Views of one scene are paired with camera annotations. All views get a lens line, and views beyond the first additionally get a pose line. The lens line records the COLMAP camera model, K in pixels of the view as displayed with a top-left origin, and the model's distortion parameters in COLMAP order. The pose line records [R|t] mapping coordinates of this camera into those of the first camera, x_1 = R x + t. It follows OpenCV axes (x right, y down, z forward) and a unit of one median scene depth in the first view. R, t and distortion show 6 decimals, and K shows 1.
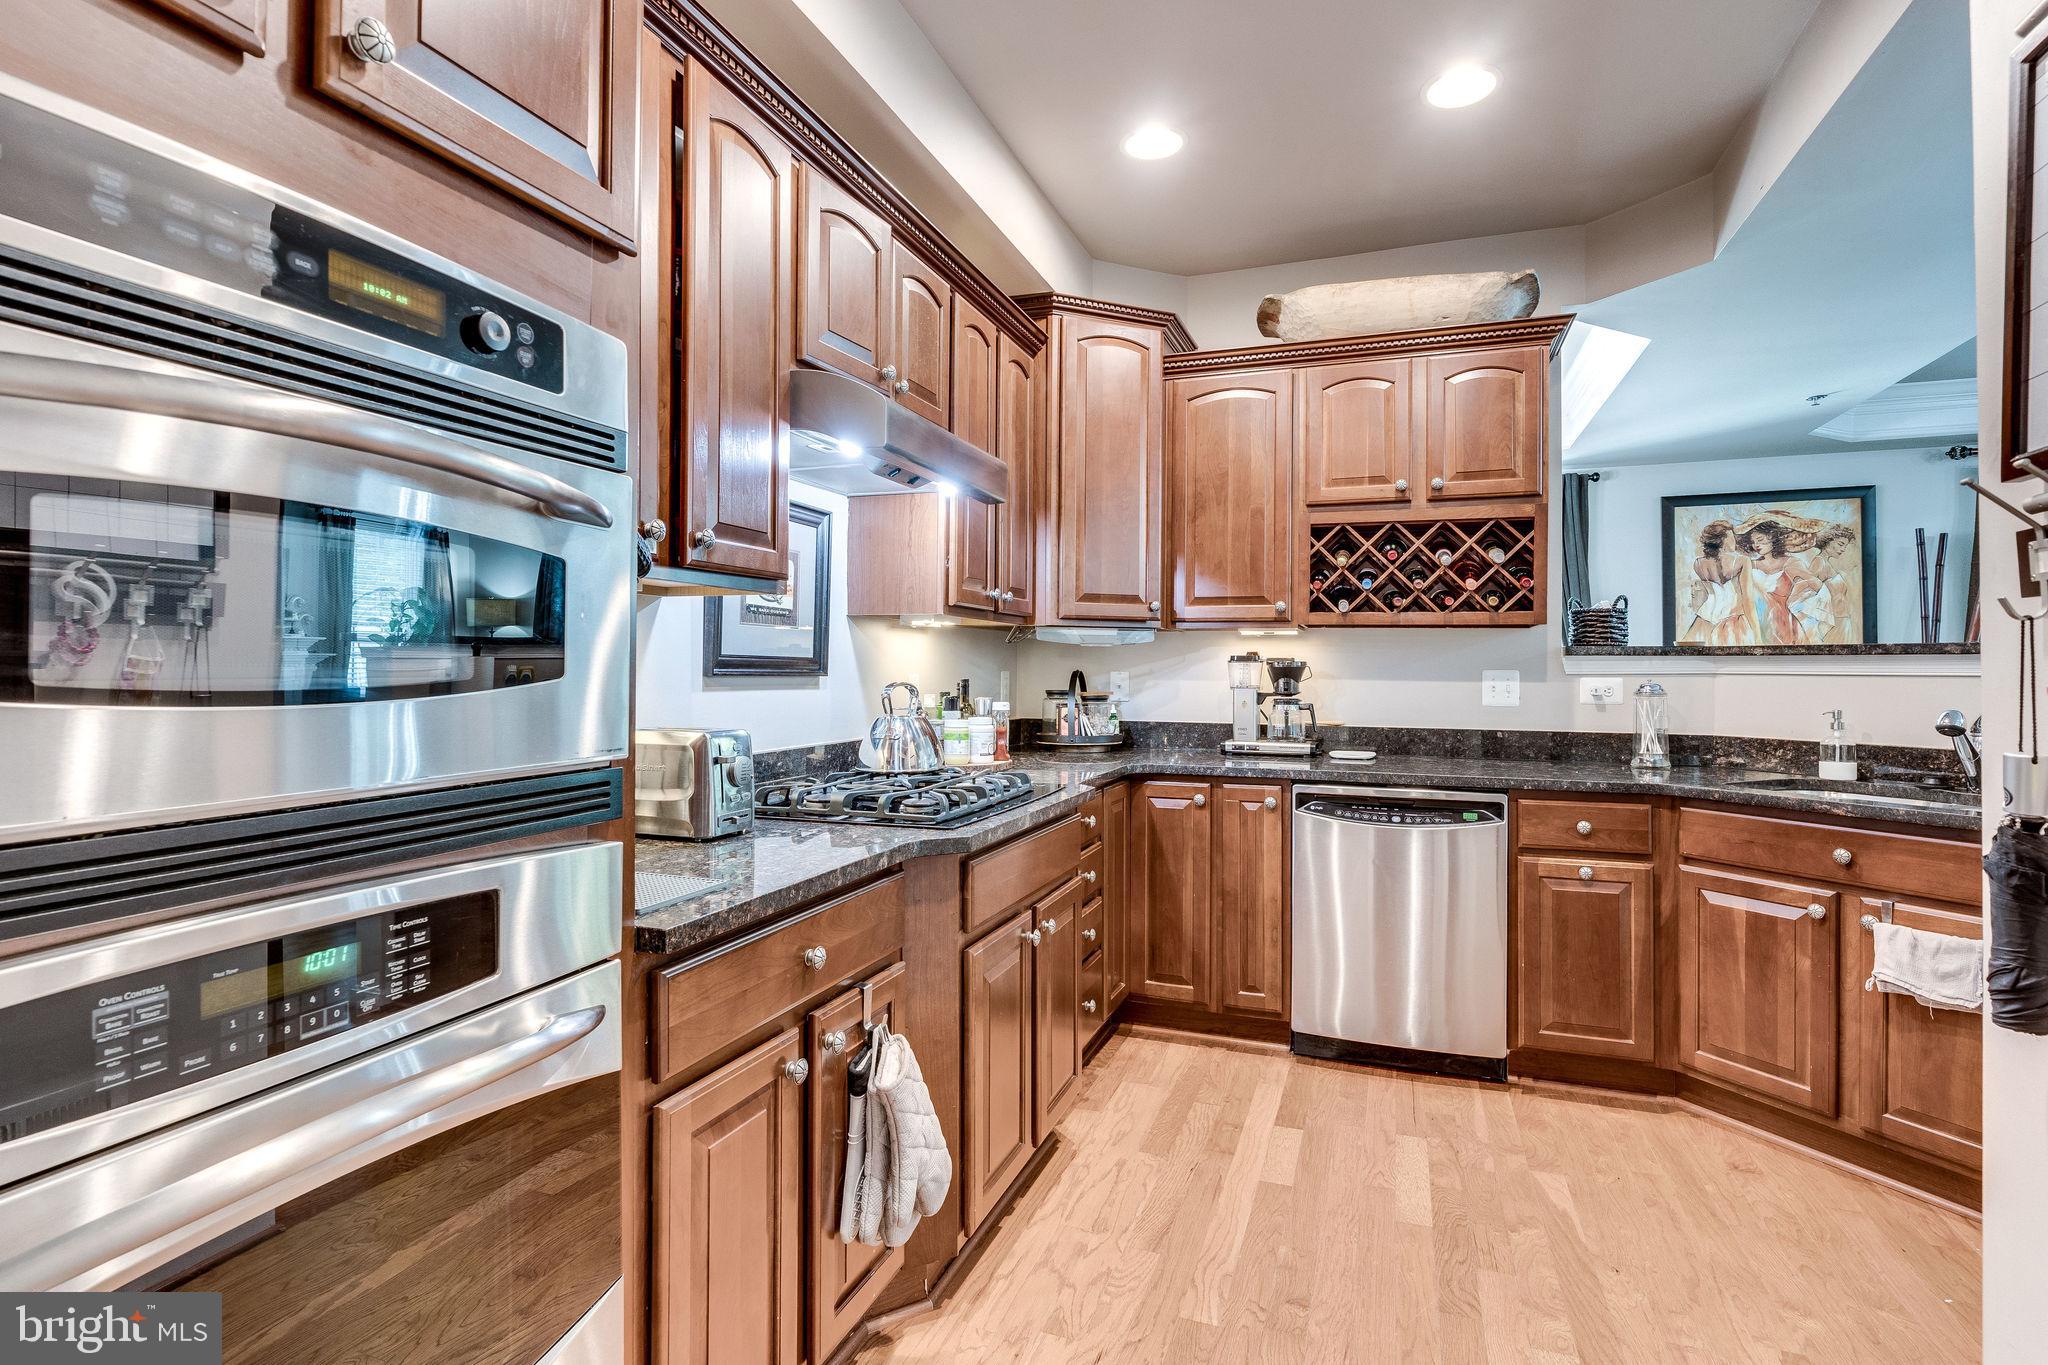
lens RADIAL K [[991.9, 0, 1043.0], [0, 991.9, 658.3], [0, 0, 1]] dist [0.003756, -0.000172]
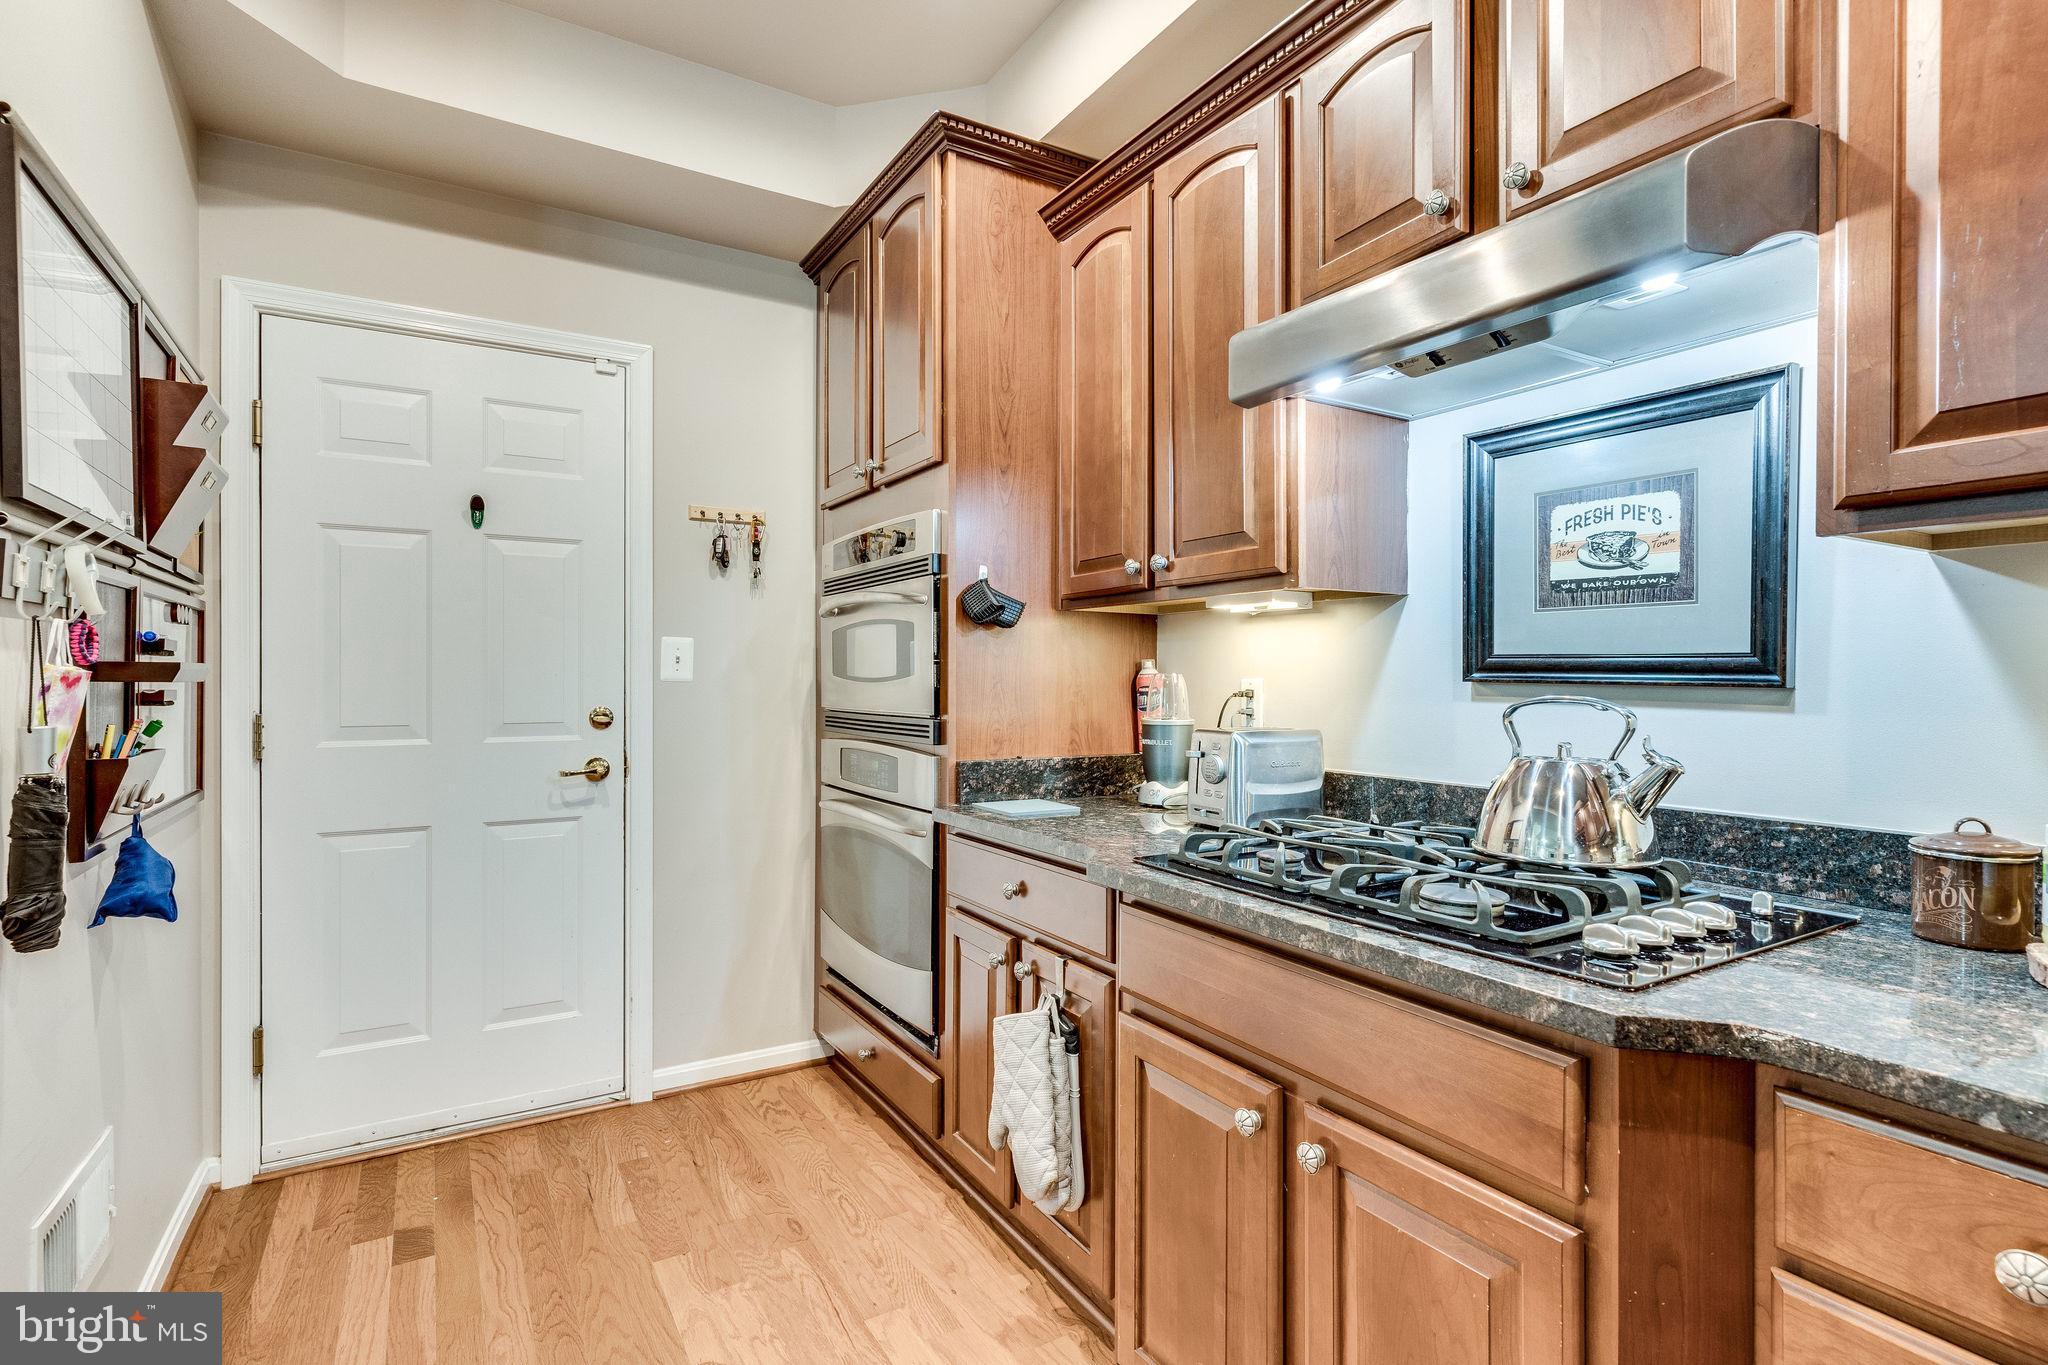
lens RADIAL K [[991.9, 0, 1018.4], [0, 991.9, 675.7], [0, 0, 1]] dist [0.003756, -0.000172]
pose [[-0.631580, -0.006604, -0.775283, 0.348045], [0.000179, 0.999962, -0.008664, 0.012935], [0.775311, -0.005611, -0.631555, 0.826190]]
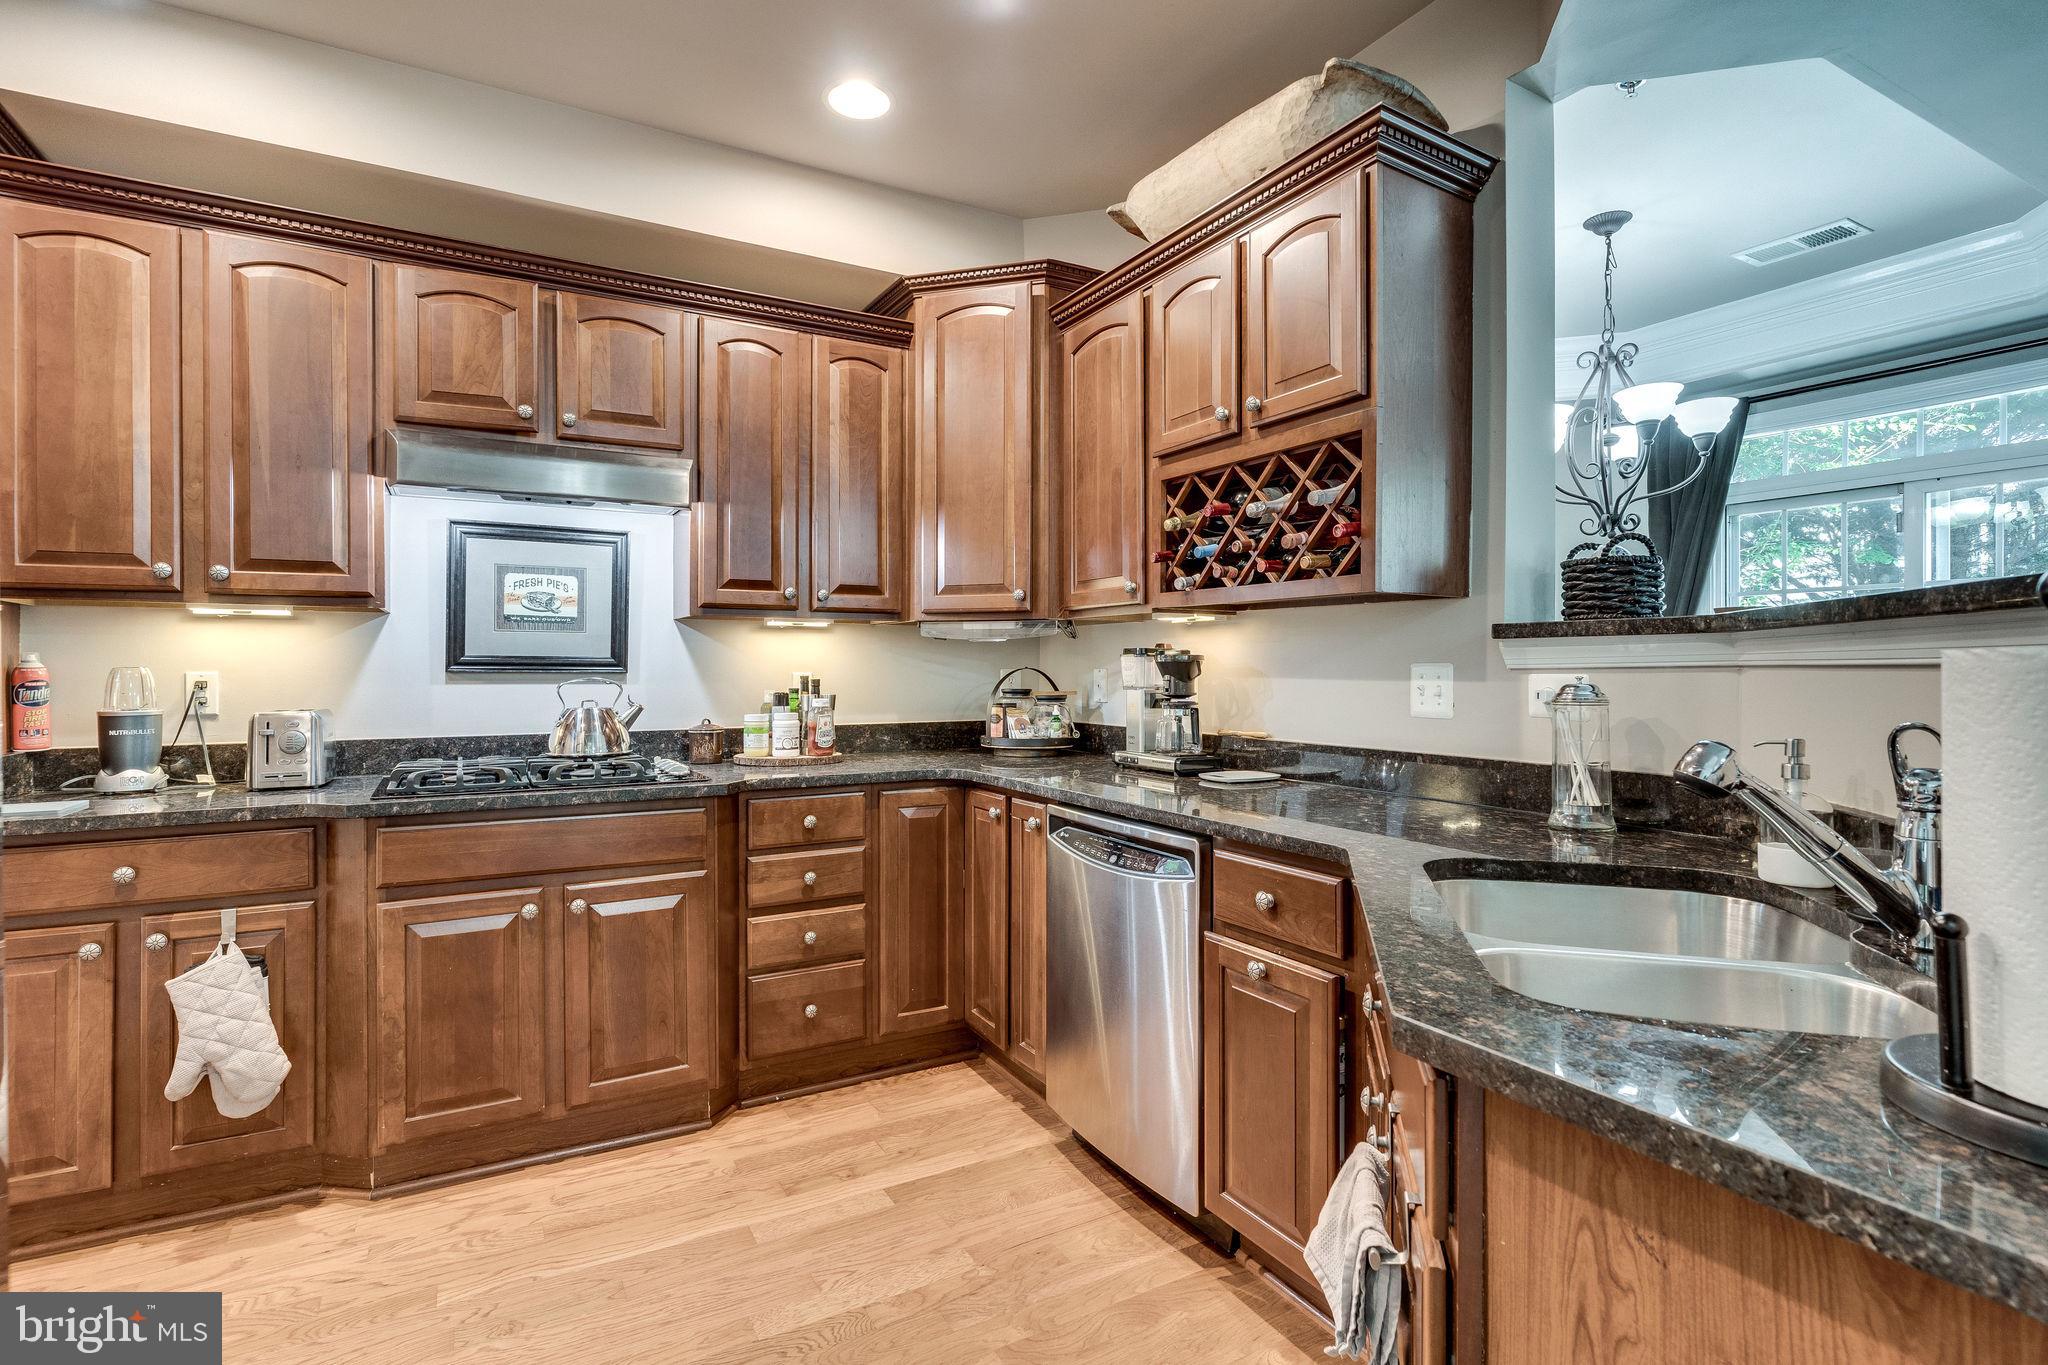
lens RADIAL K [[991.9, 0, 1022.8], [0, 991.9, 658.2], [0, 0, 1]] dist [0.003756, -0.000172]
pose [[0.759872, -0.012444, -0.649953, 0.723809], [0.010662, 0.999921, -0.006680, 0.010891], [0.649985, -0.001854, 0.759945, 0.340101]]
